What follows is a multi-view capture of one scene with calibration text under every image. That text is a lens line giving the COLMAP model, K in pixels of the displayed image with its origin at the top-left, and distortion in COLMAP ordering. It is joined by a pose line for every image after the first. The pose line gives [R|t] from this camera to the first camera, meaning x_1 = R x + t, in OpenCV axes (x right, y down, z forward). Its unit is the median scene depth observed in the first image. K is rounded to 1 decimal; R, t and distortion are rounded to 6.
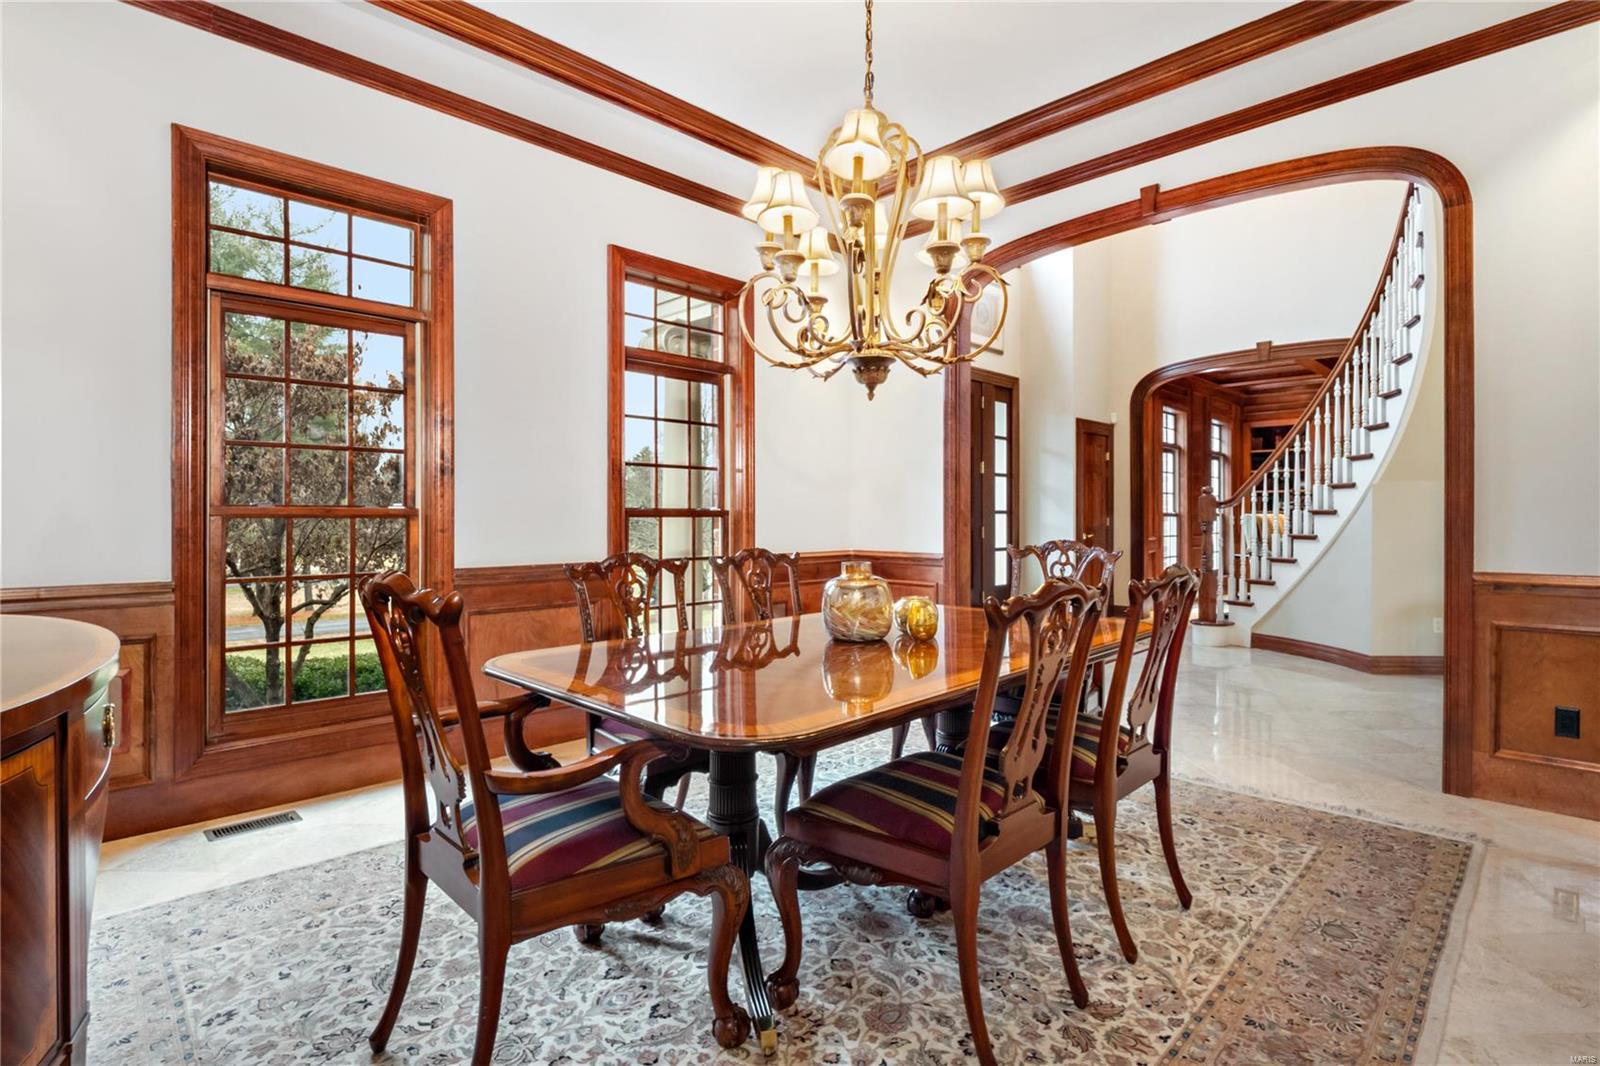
lens RADIAL K [[786.4, 0, 808.6], [0, 786.4, 526.3], [0, 0, 1]] dist [-0.008154, -0.000887]
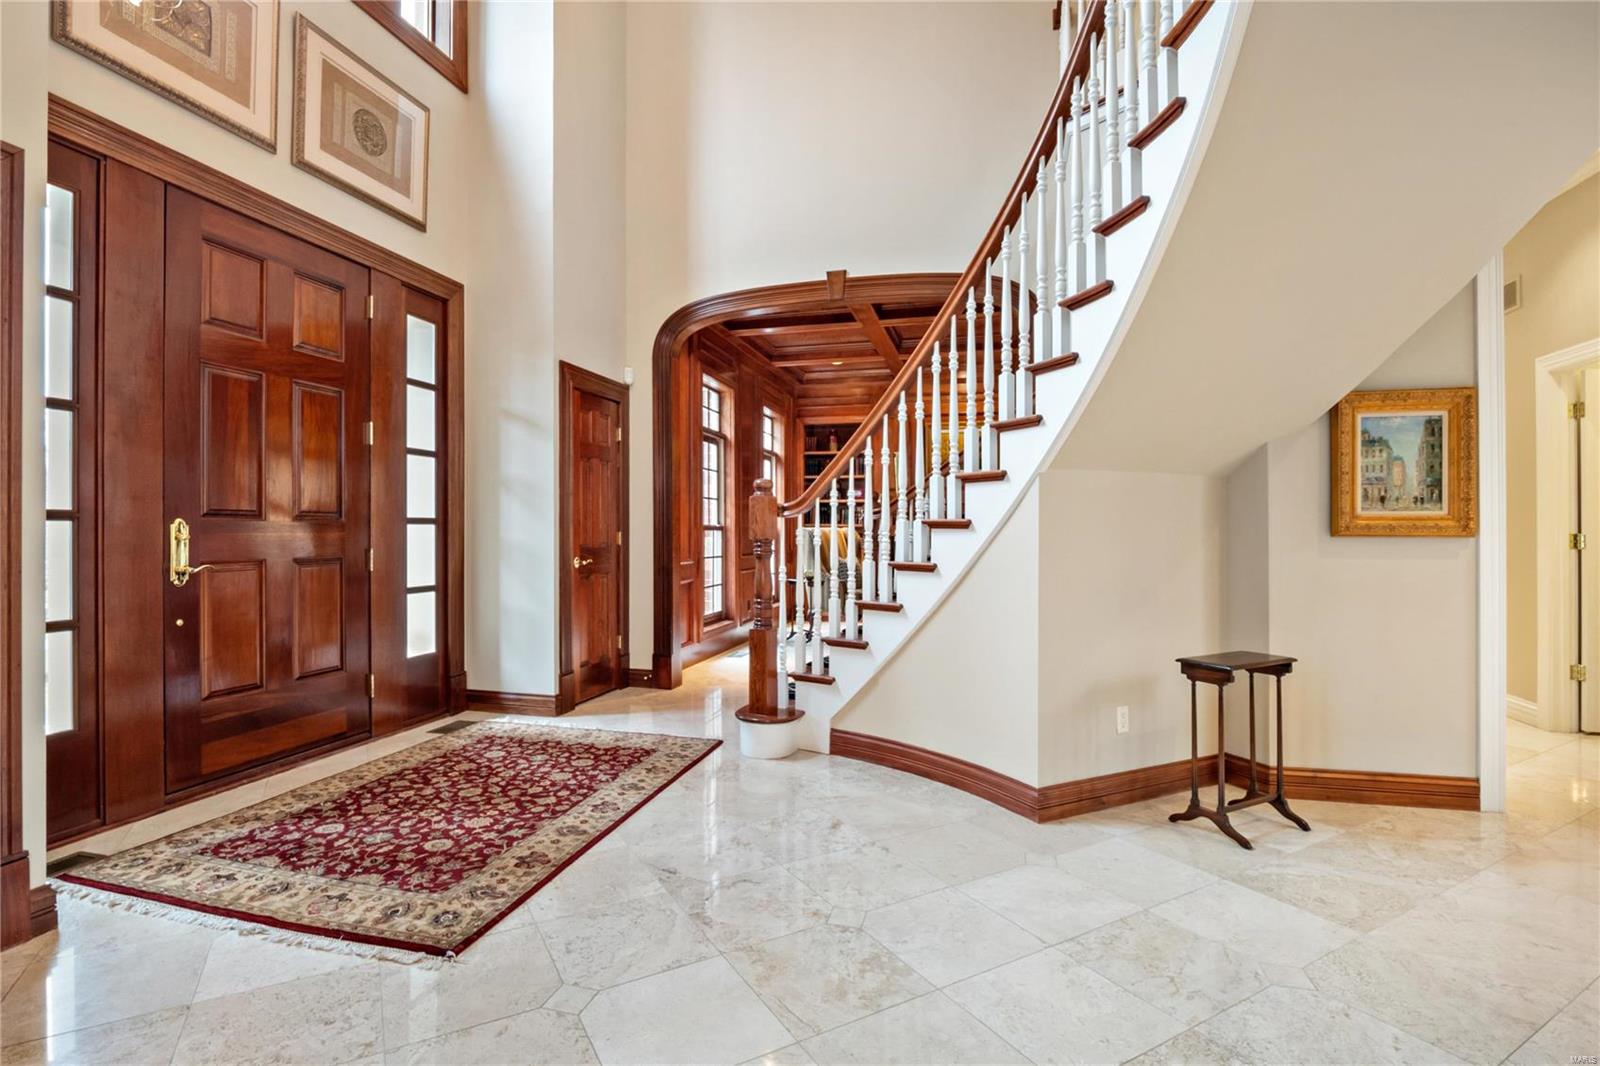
lens RADIAL K [[745.1, 0, 809.5], [0, 745.1, 528.8], [0, 0, 1]] dist [0.000272, 0.000326]
pose [[0.855274, 0.006537, 0.518135, 0.192482], [0.000503, 0.999909, -0.013444, -0.004875], [-0.518176, 0.011759, 0.855193, 0.389919]]
